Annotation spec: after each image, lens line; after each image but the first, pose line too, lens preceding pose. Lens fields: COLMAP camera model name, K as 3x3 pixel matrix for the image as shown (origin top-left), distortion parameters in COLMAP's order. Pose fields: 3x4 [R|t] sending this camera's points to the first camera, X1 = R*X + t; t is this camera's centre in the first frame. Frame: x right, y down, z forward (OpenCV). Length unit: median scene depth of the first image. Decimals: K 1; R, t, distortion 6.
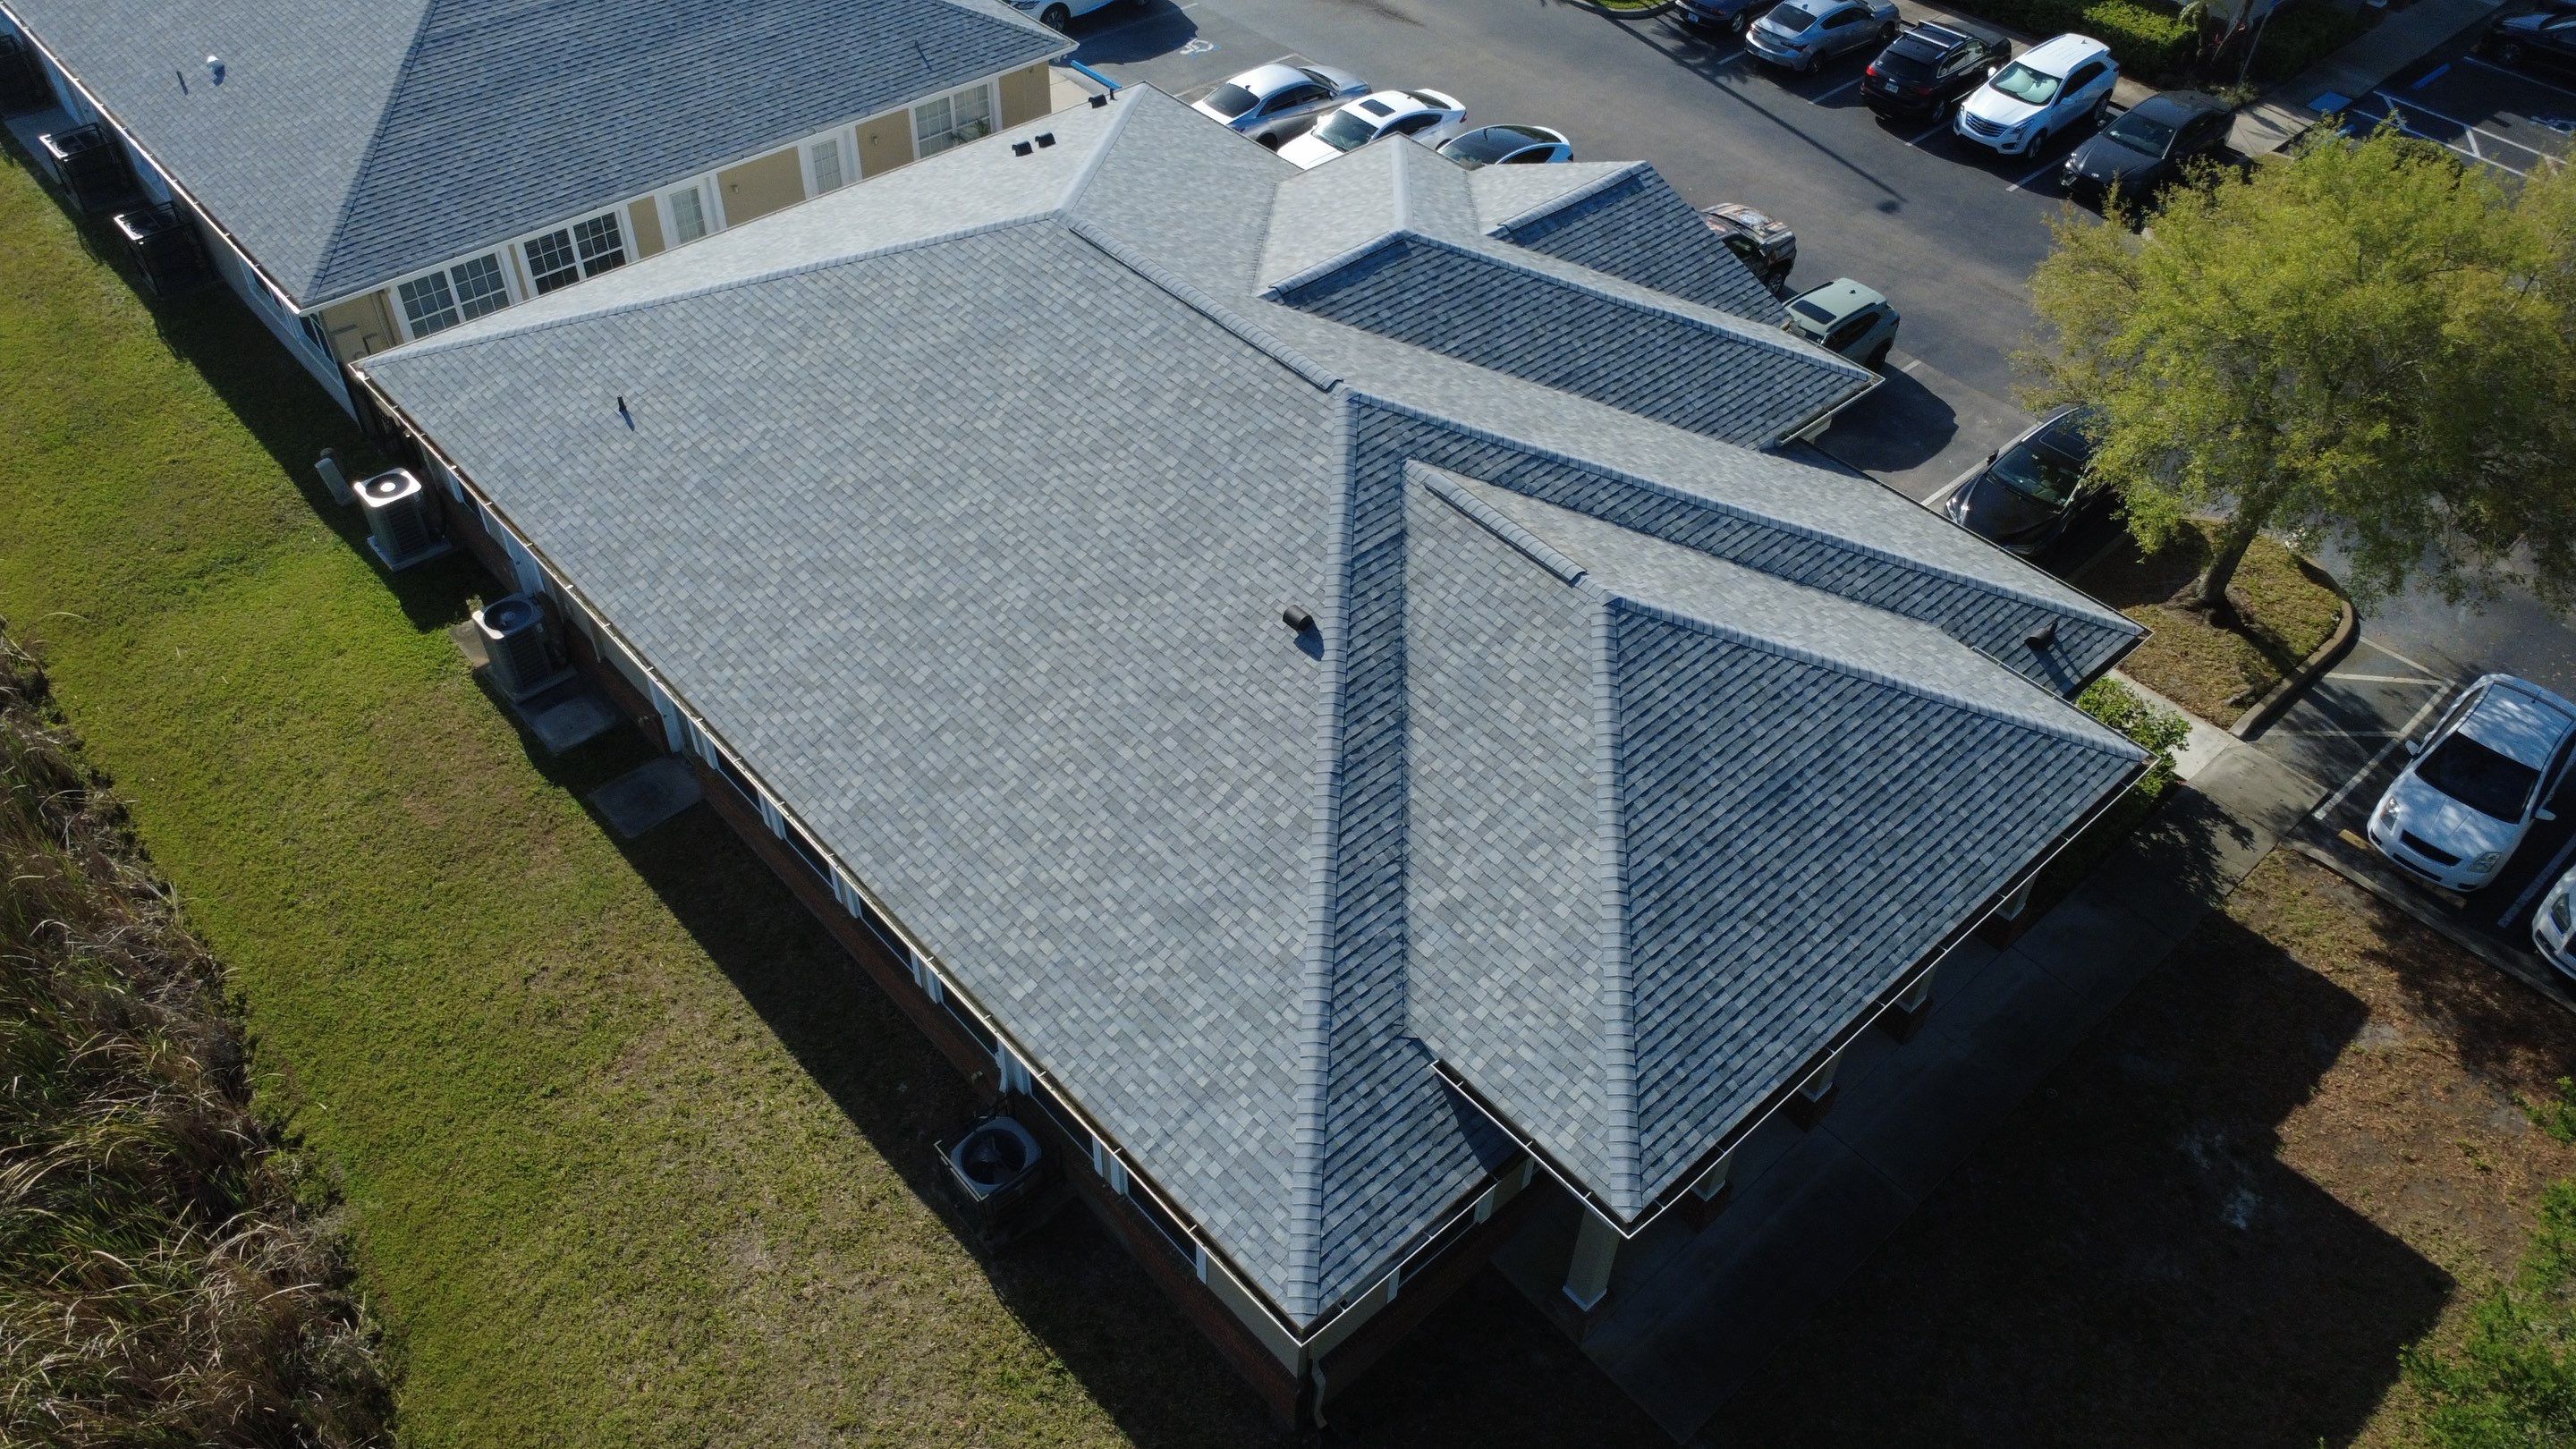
lens RADIAL K [[1870.1, 0, 1287.7], [0, 1870.1, 720.6], [0, 0, 1]] dist [-0.003073, 0.007331]
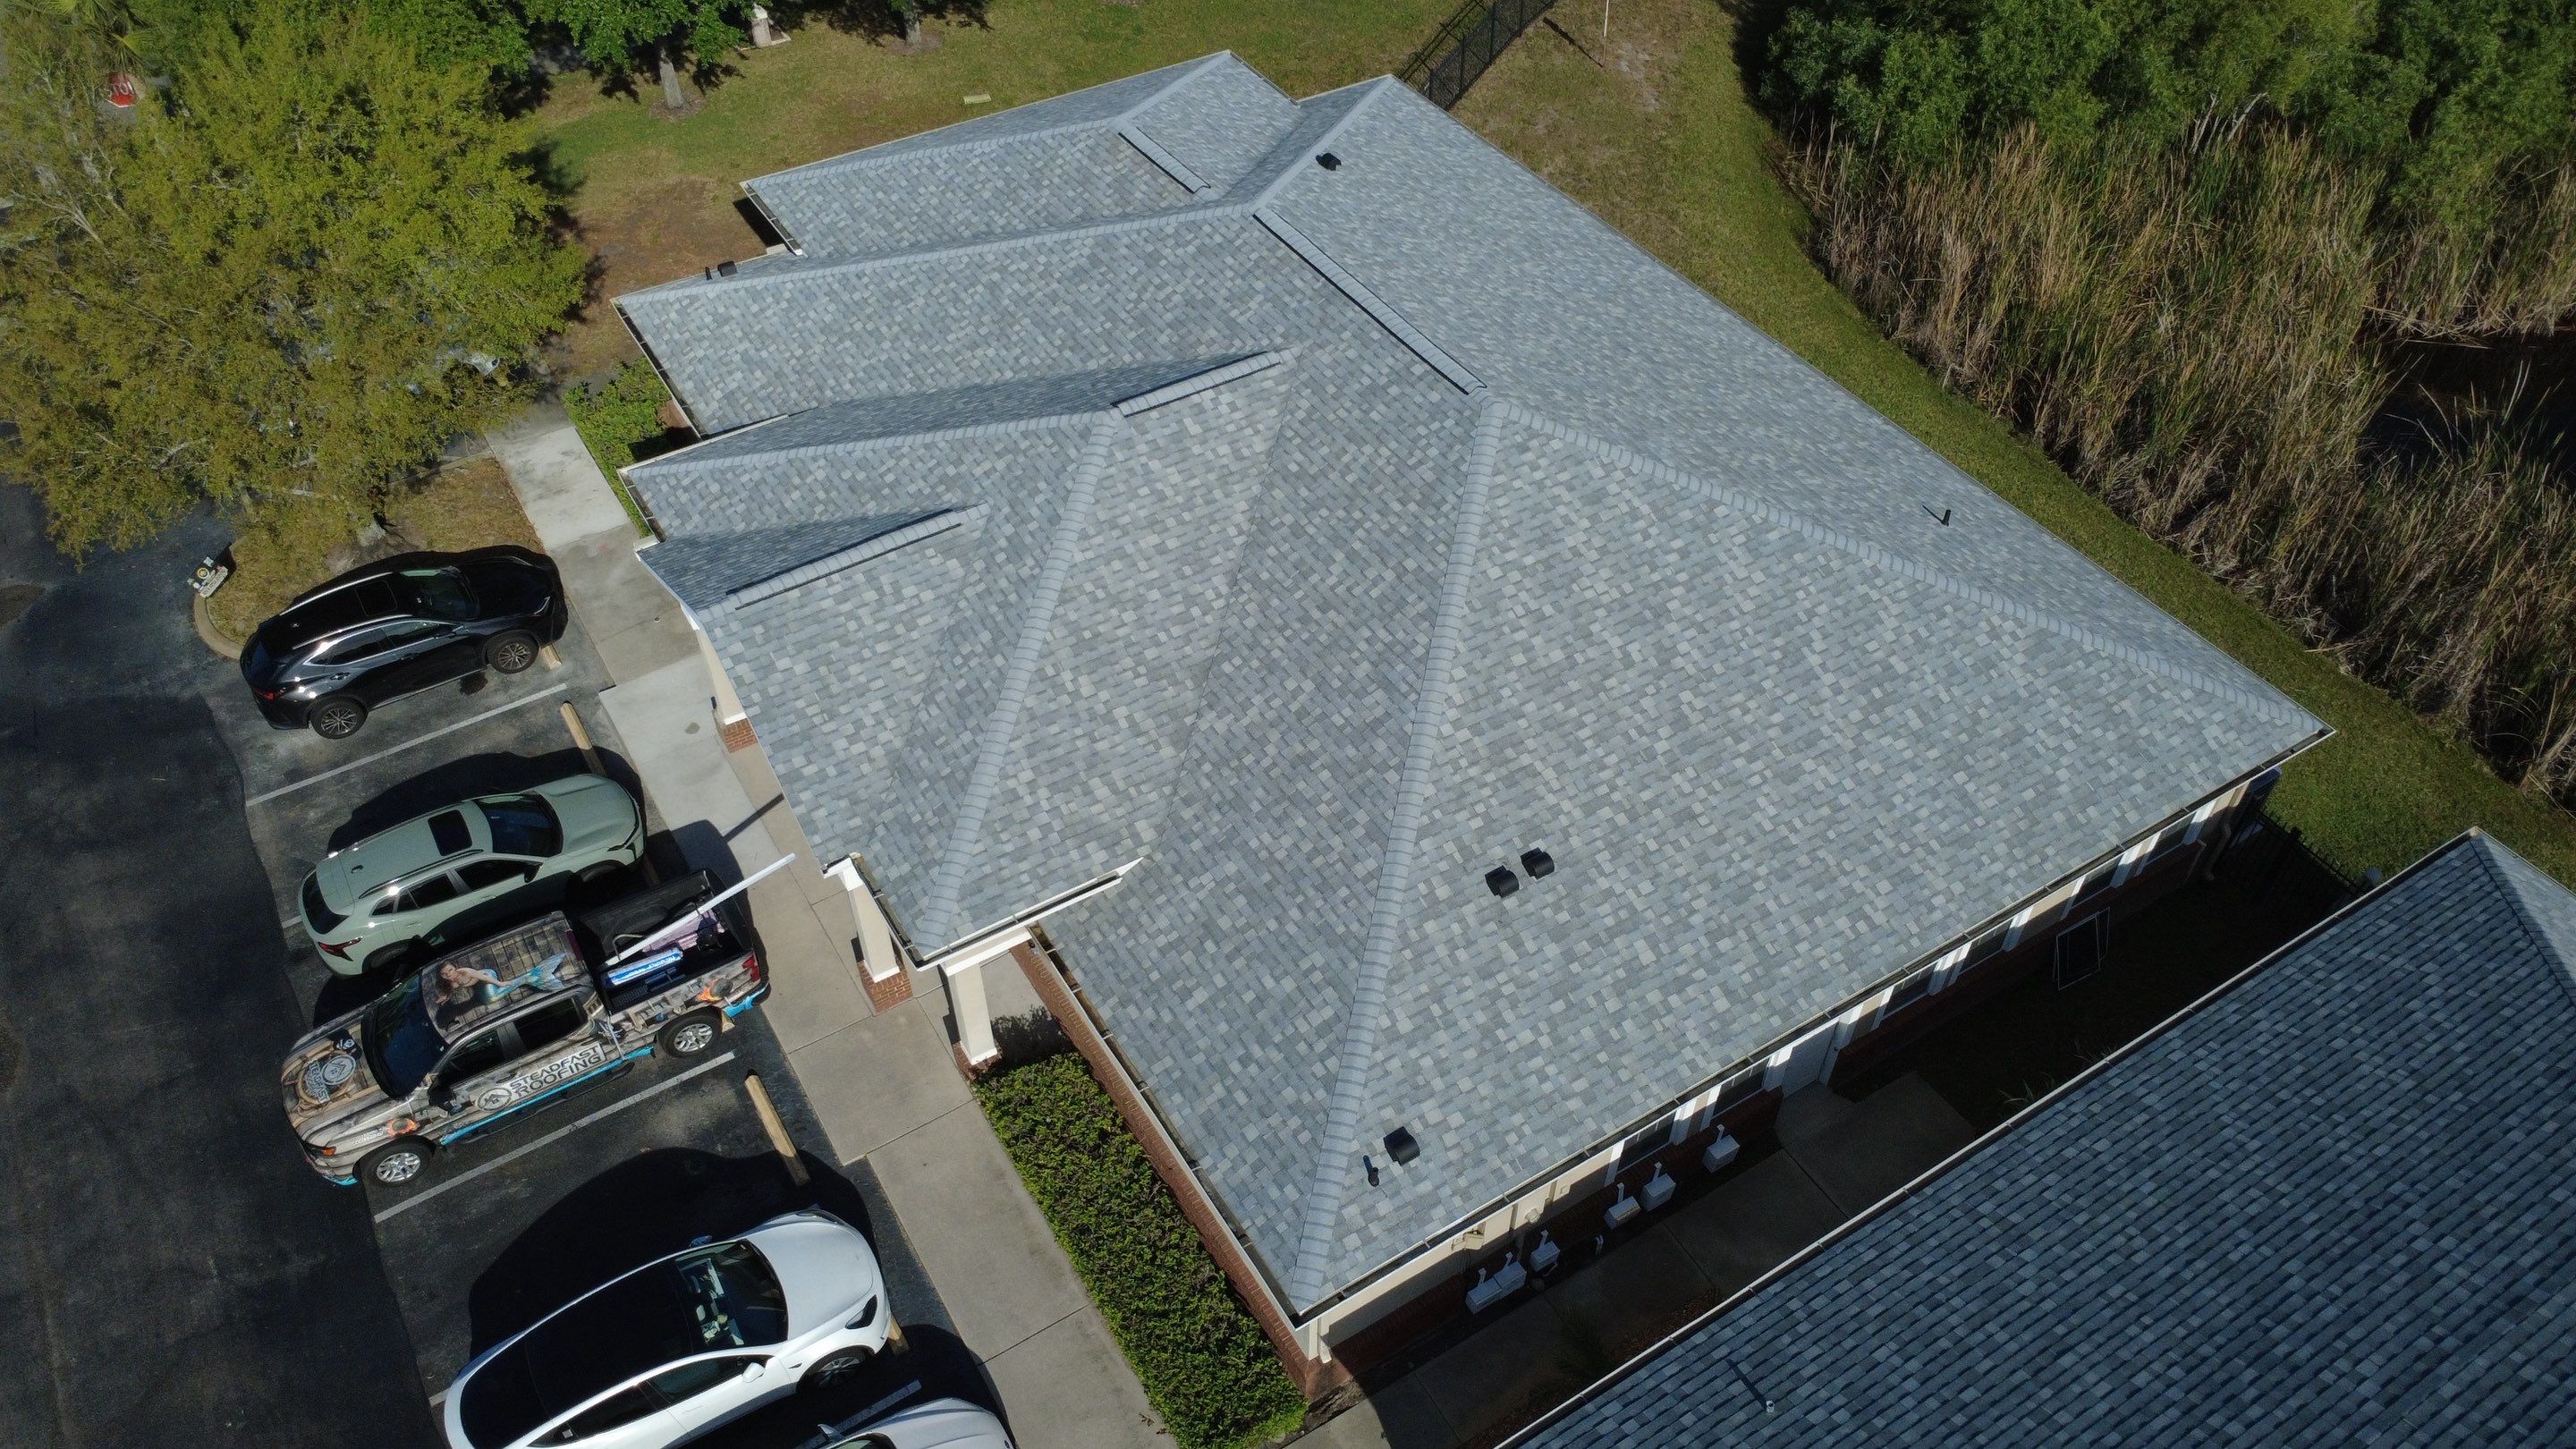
lens RADIAL K [[1870.1, 0, 1277.5], [0, 1870.1, 730.9], [0, 0, 1]] dist [-0.003073, 0.007331]
pose [[-0.982088, -0.151440, 0.112110, -0.169318], [0.108923, 0.029209, 0.993621, -1.375674], [-0.153749, 0.988035, -0.012191, 1.390728]]
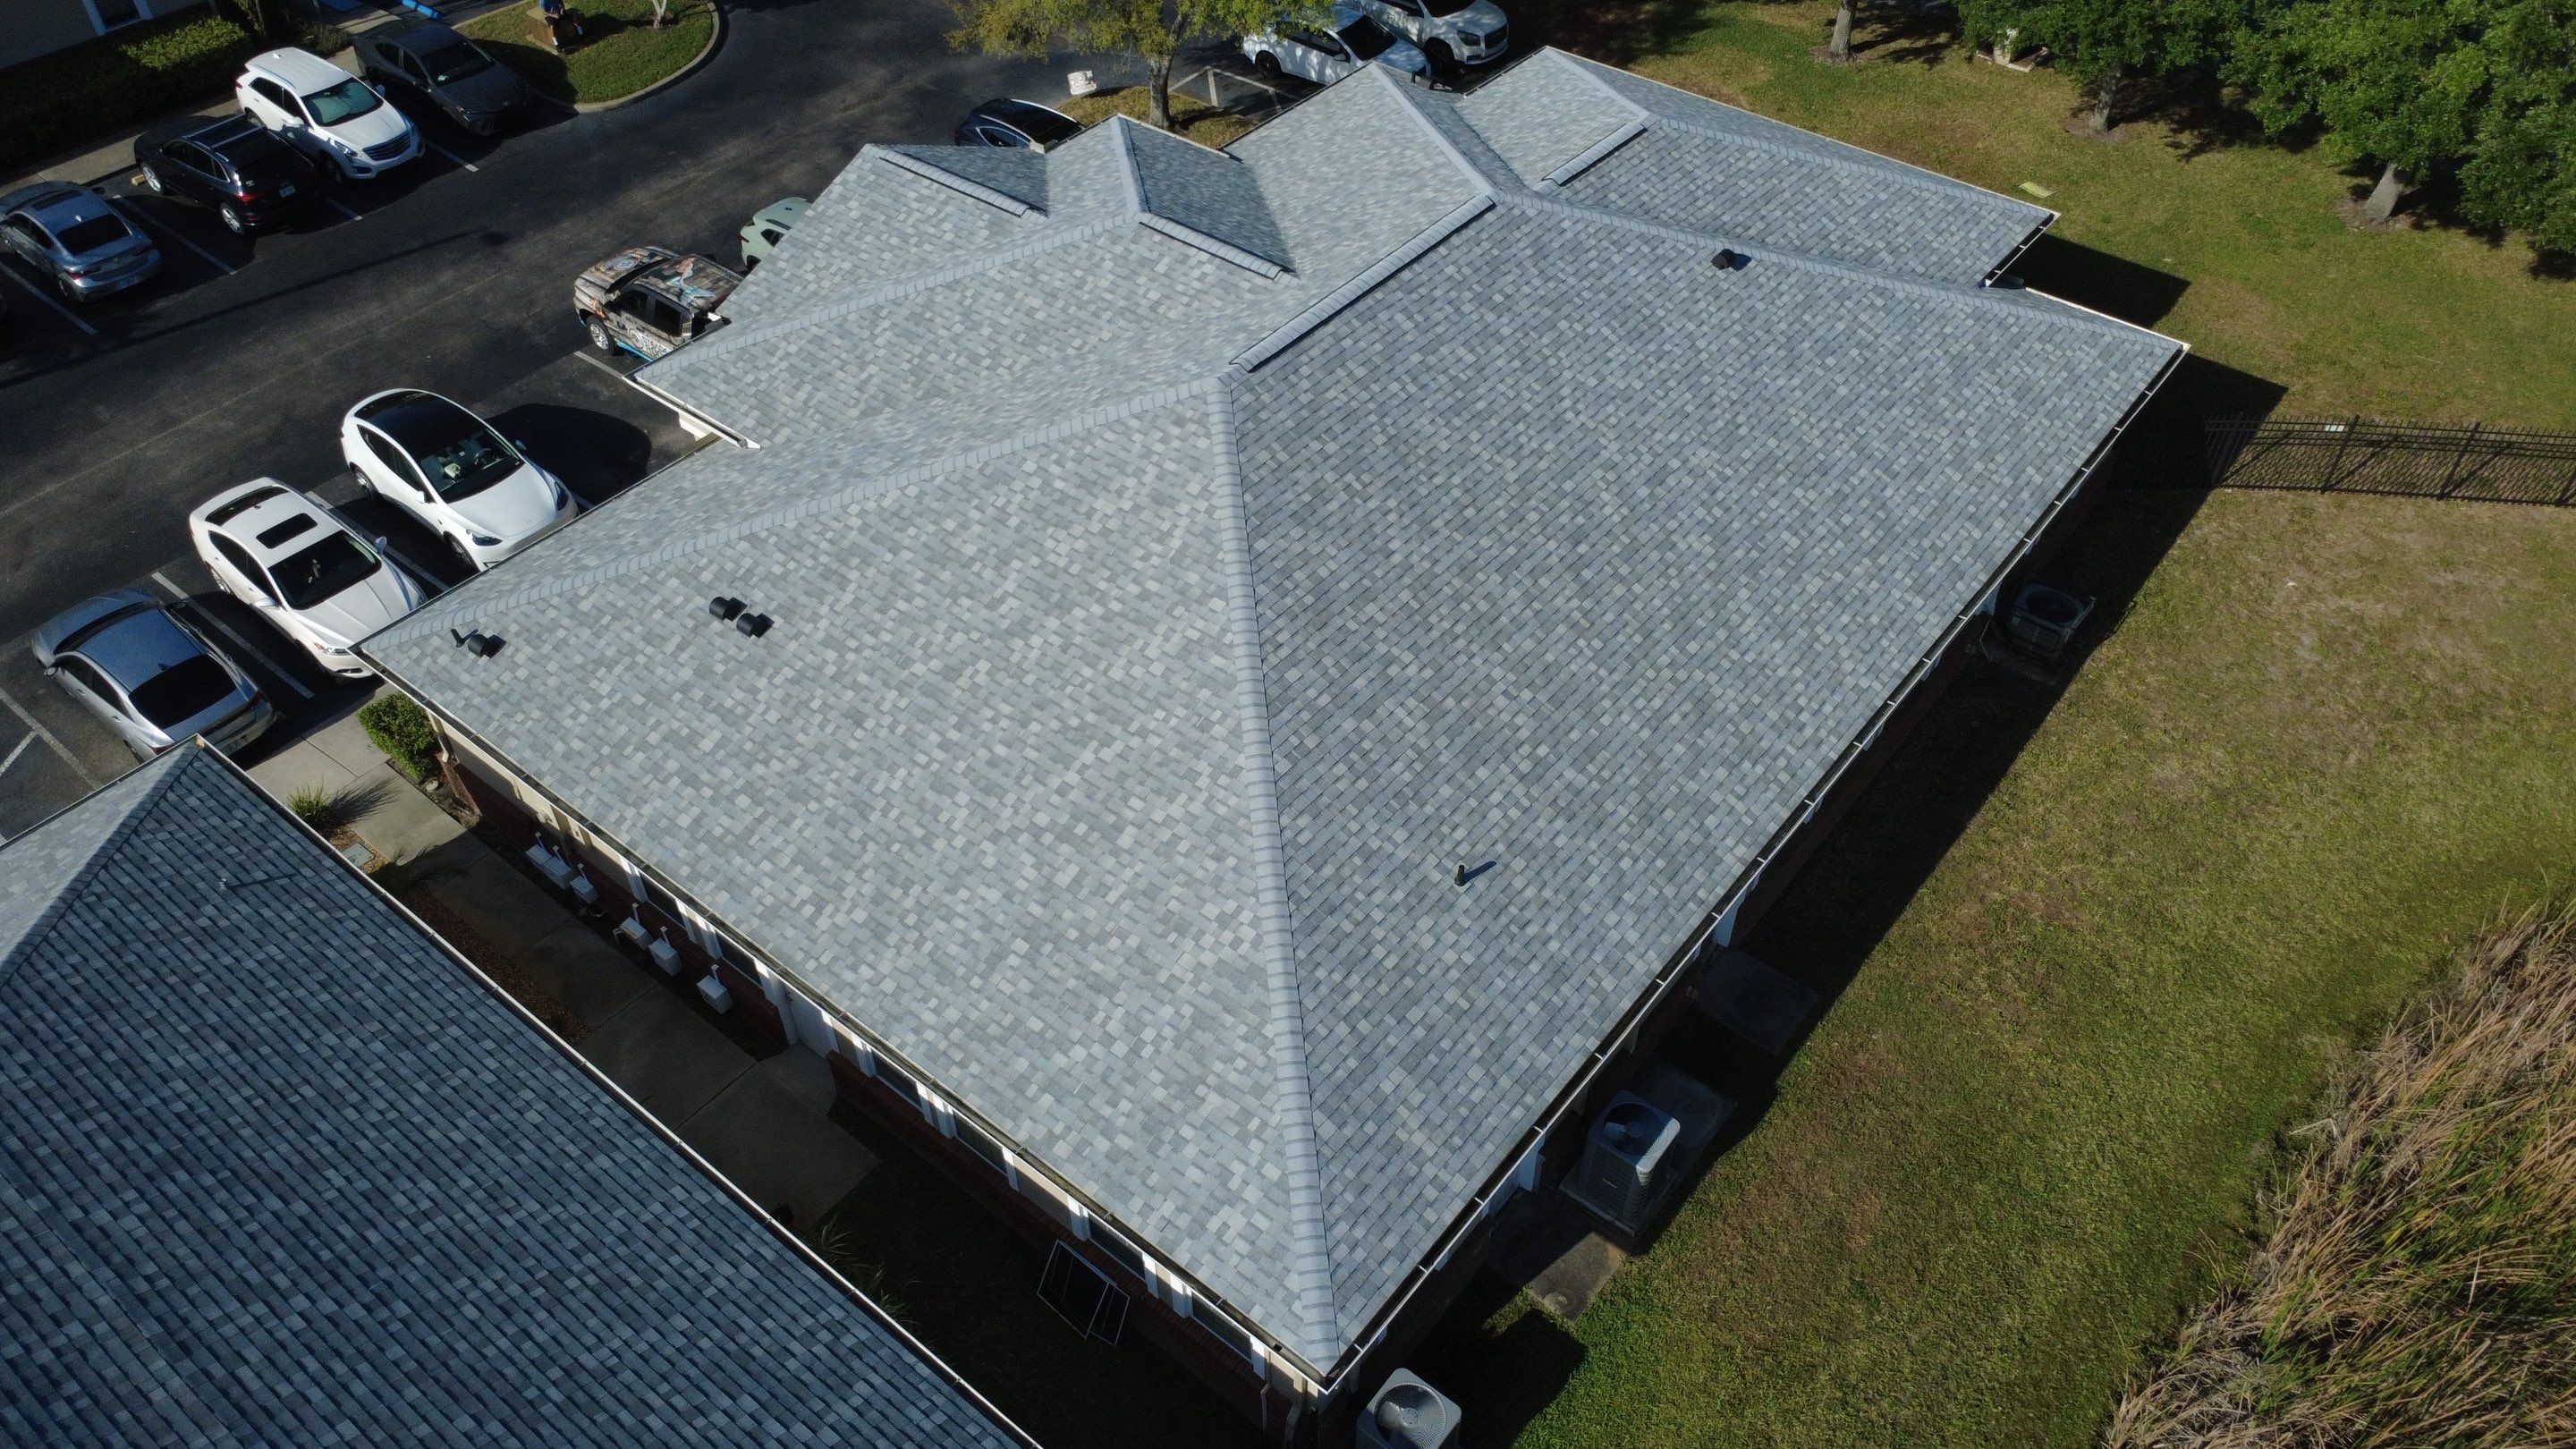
lens RADIAL K [[1870.1, 0, 1281.3], [0, 1870.1, 715.6], [0, 0, 1]] dist [-0.003073, 0.007331]
pose [[-0.153573, -0.705983, 0.691378, -0.964411], [0.679070, 0.432876, 0.592859, -0.811989], [-0.717829, 0.560541, 0.412934, 0.841469]]
